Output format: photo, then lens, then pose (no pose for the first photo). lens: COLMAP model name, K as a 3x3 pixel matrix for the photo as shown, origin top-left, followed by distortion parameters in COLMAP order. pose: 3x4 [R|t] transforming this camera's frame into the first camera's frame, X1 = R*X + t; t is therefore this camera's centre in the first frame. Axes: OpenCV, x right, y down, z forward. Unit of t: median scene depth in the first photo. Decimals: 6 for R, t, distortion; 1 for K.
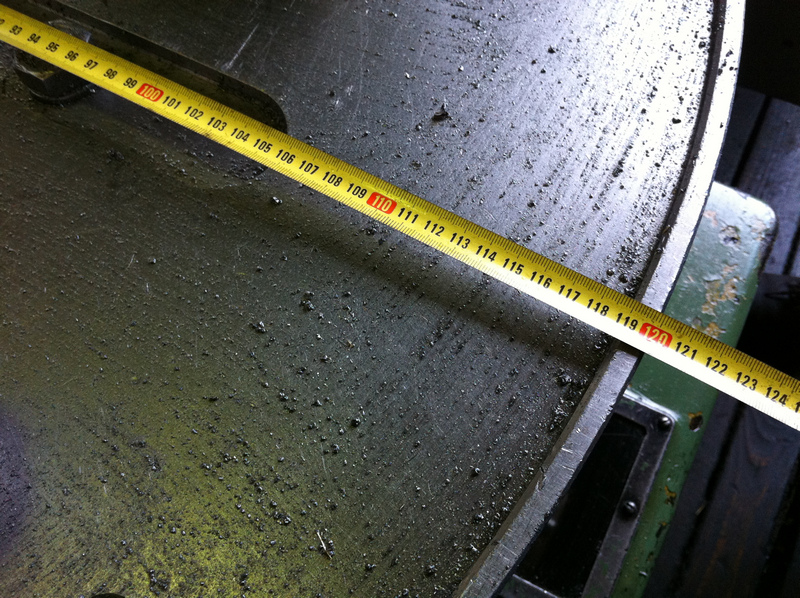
lens RADIAL K [[781.8, 0, 400.0], [0, 781.8, 299.0], [0, 0, 1]] dist [0.076957, -0.276587]
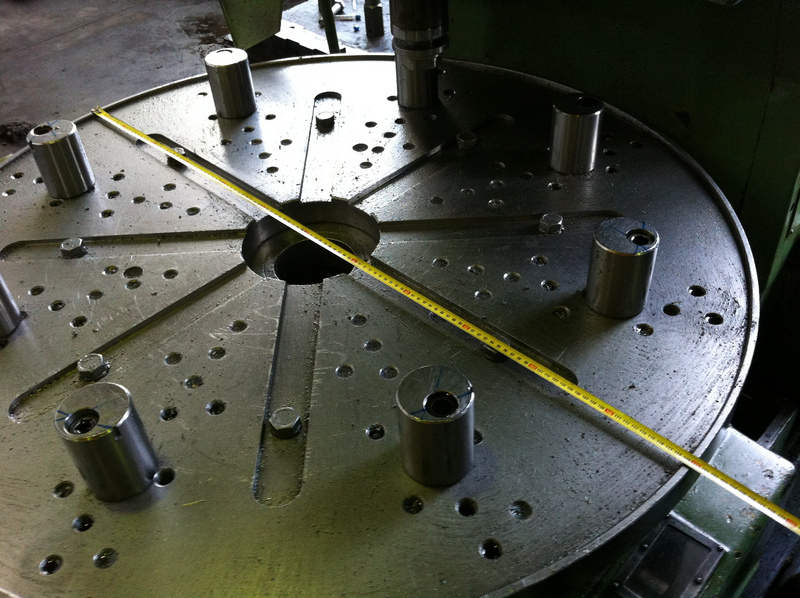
lens RADIAL K [[781.8, 0, 400.0], [0, 781.8, 299.0], [0, 0, 1]] dist [0.076957, -0.276587]
pose [[0.968729, 0.134404, -0.208566, -0.219000], [-0.198609, 0.923878, -0.327114, 0.592289], [0.148724, 0.358308, 0.921682, -1.934250]]
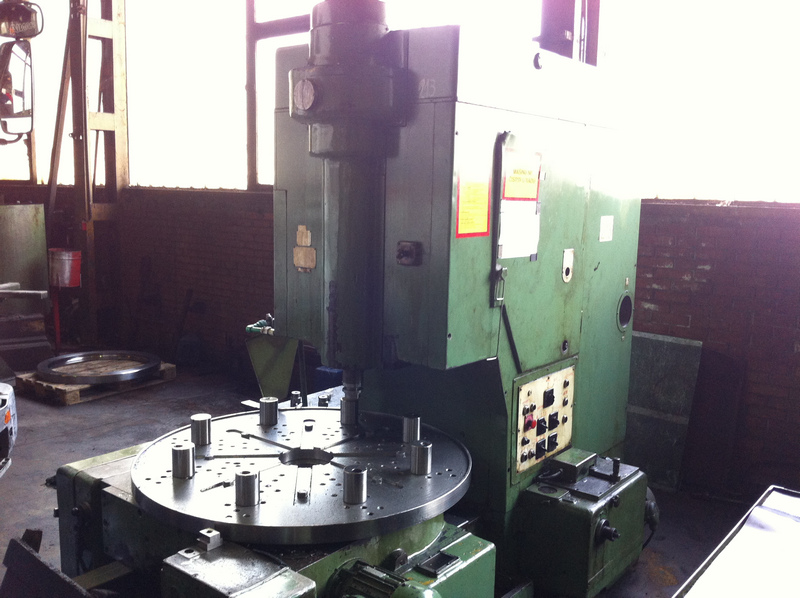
lens RADIAL K [[781.8, 0, 400.0], [0, 781.8, 299.0], [0, 0, 1]] dist [0.076957, -0.276587]
pose [[0.985214, 0.065161, -0.158450, 1.106973], [-0.166137, 0.589256, -0.790680, 5.619440], [0.041847, 0.805314, 0.591370, -5.950809]]
